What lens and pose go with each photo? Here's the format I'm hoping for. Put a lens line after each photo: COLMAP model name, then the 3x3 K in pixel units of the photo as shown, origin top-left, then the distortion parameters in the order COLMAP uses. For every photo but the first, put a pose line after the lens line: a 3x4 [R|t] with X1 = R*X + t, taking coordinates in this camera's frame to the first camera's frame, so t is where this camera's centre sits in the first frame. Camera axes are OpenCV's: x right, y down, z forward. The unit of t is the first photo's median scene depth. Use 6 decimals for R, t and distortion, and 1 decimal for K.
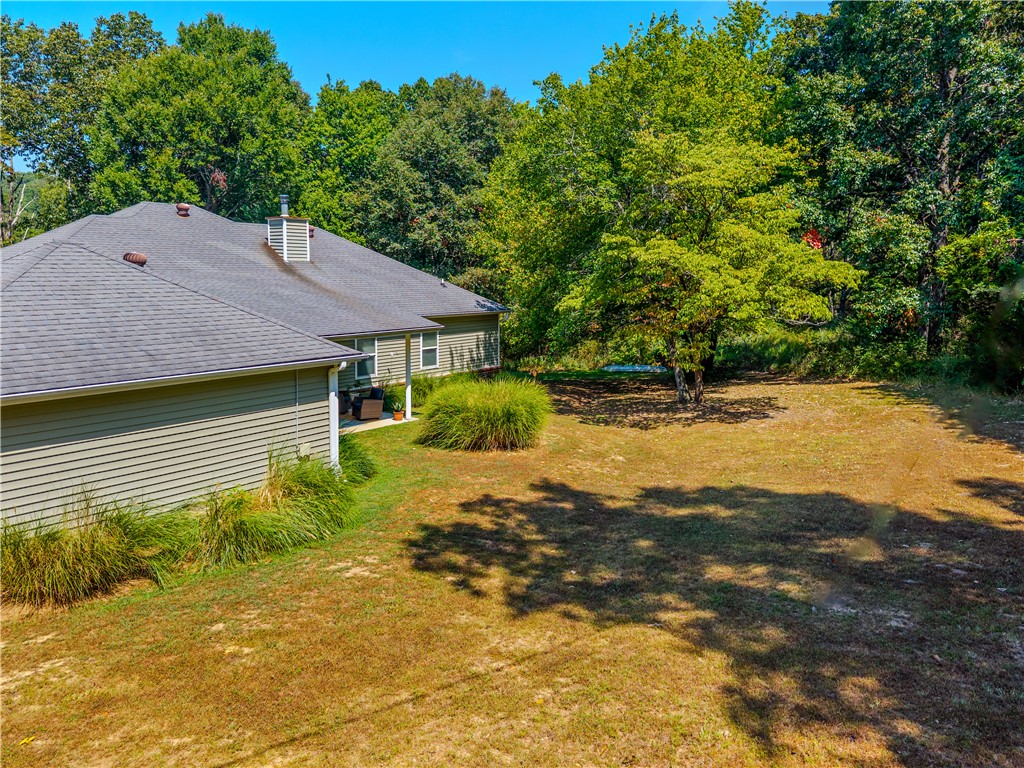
lens RADIAL K [[688.6, 0, 514.0], [0, 688.6, 381.1], [0, 0, 1]] dist [0.013421, 0.000858]
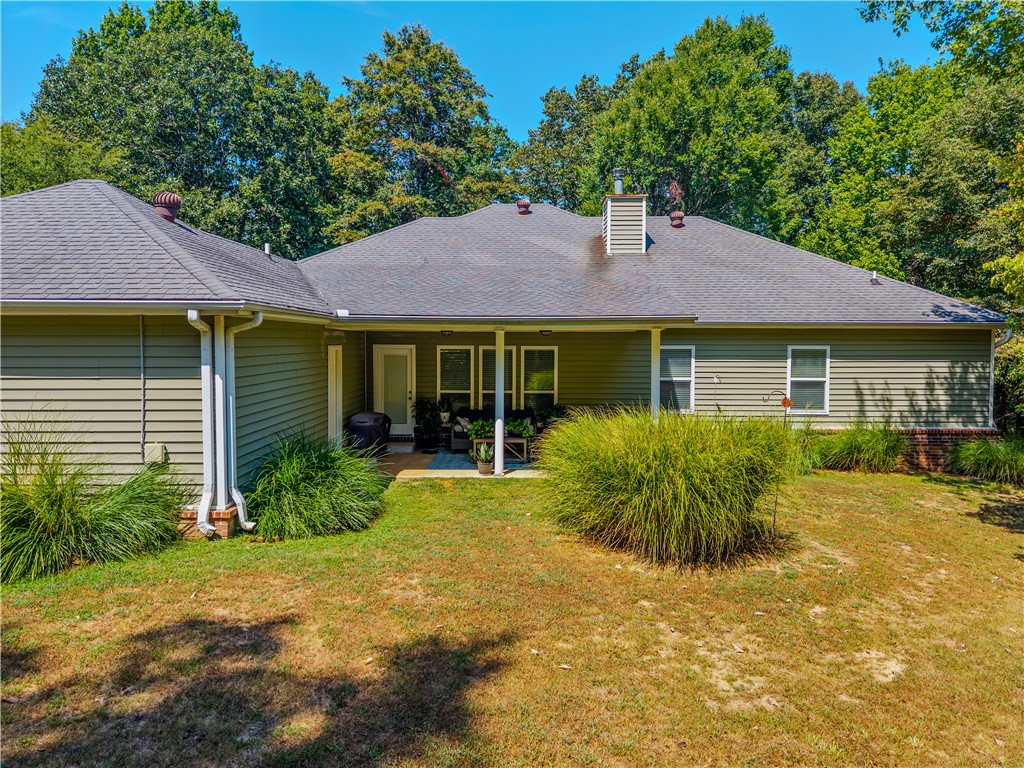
lens RADIAL K [[688.6, 0, 509.9], [0, 688.6, 390.4], [0, 0, 1]] dist [0.013421, 0.000858]
pose [[0.625951, 0.049693, -0.778278, 0.171247], [-0.120426, 0.992157, -0.033506, 0.012041], [0.770508, 0.114698, 0.627026, 0.393129]]
